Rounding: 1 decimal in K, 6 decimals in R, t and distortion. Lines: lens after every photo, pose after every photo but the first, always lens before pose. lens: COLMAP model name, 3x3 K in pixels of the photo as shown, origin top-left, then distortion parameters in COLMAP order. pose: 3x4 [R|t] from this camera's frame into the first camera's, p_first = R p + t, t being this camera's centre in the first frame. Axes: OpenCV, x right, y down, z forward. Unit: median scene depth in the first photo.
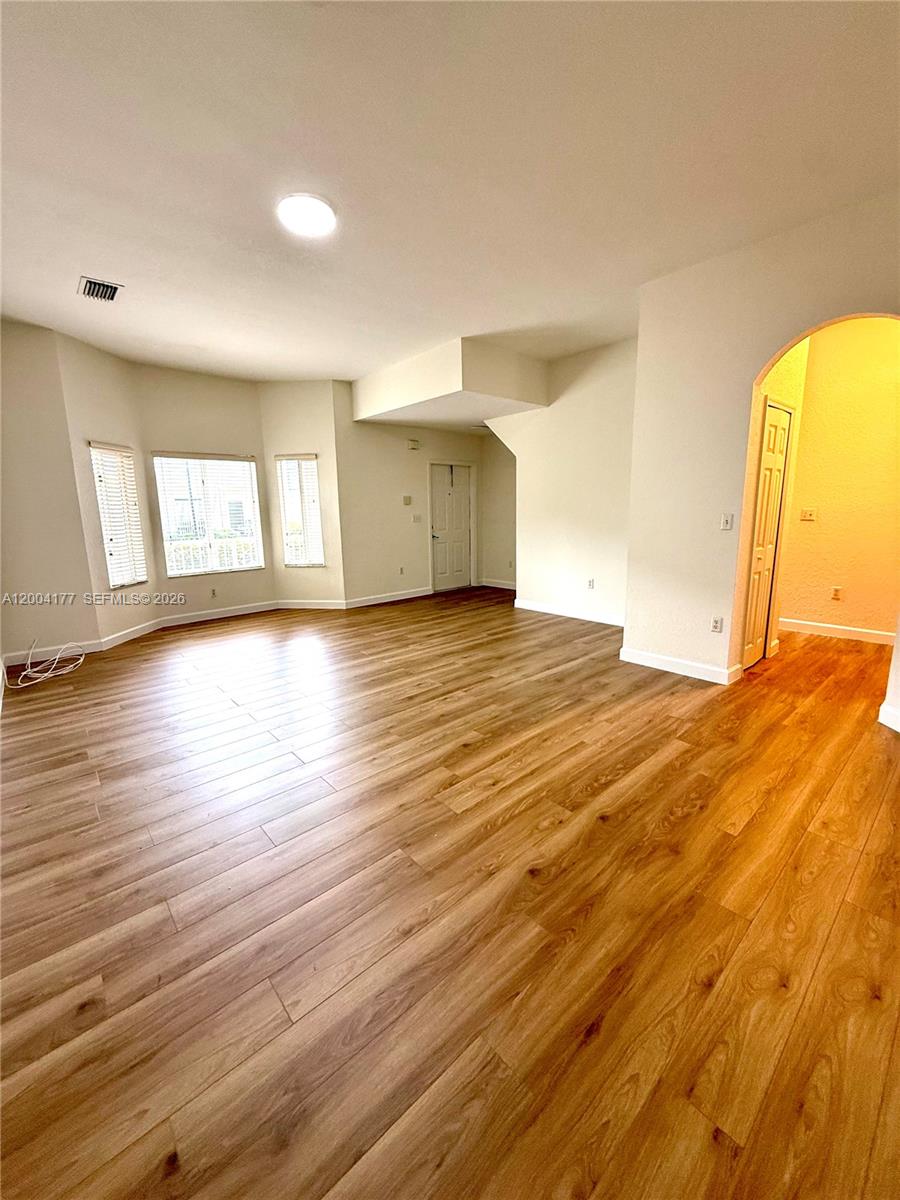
lens RADIAL K [[479.3, 0, 448.6], [0, 479.3, 601.4], [0, 0, 1]] dist [-0.000167, -0.000183]
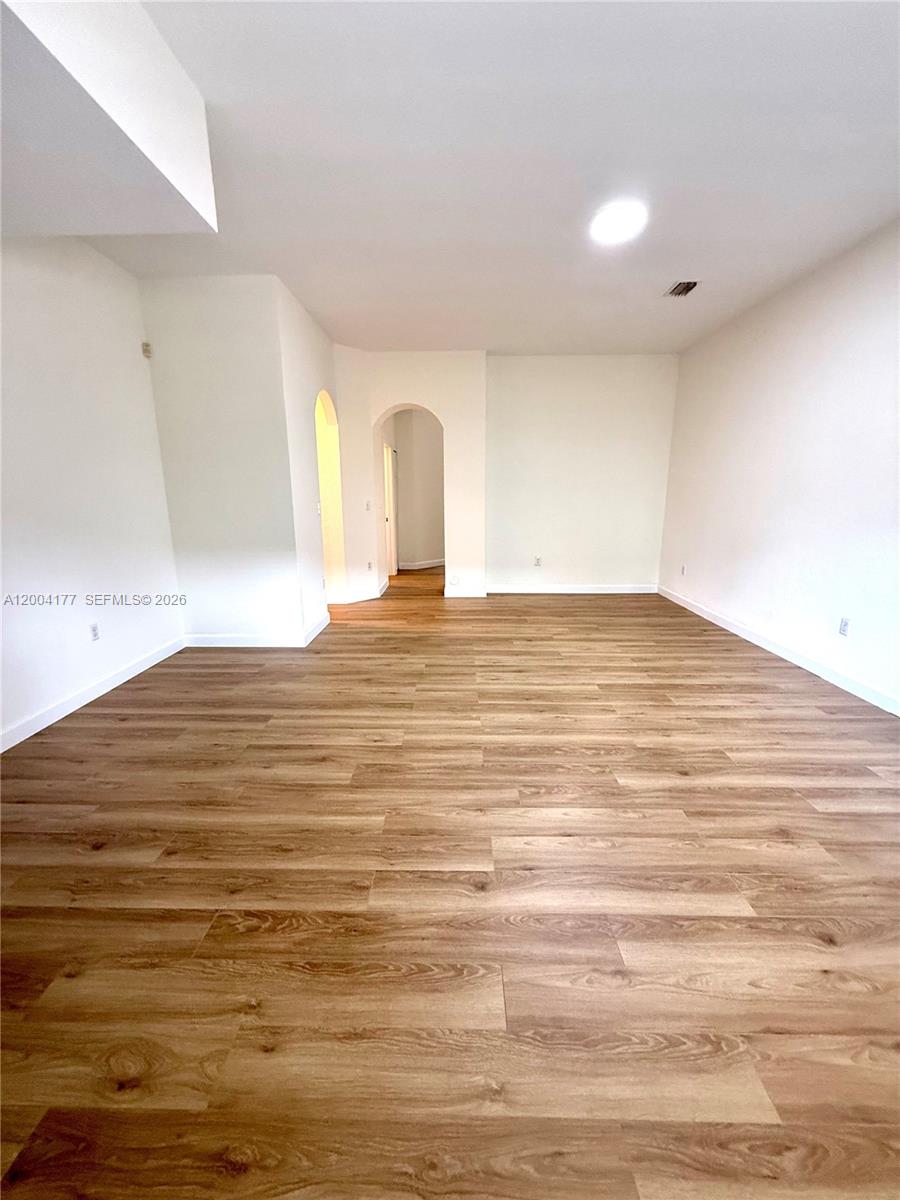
lens RADIAL K [[479.3, 0, 452.3], [0, 479.3, 611.6], [0, 0, 1]] dist [-0.000167, -0.000183]
pose [[-0.744033, -0.139860, 0.653341, -0.522837], [0.147475, 0.919351, 0.364752, -0.269325], [-0.651664, 0.367739, -0.663402, 1.419164]]
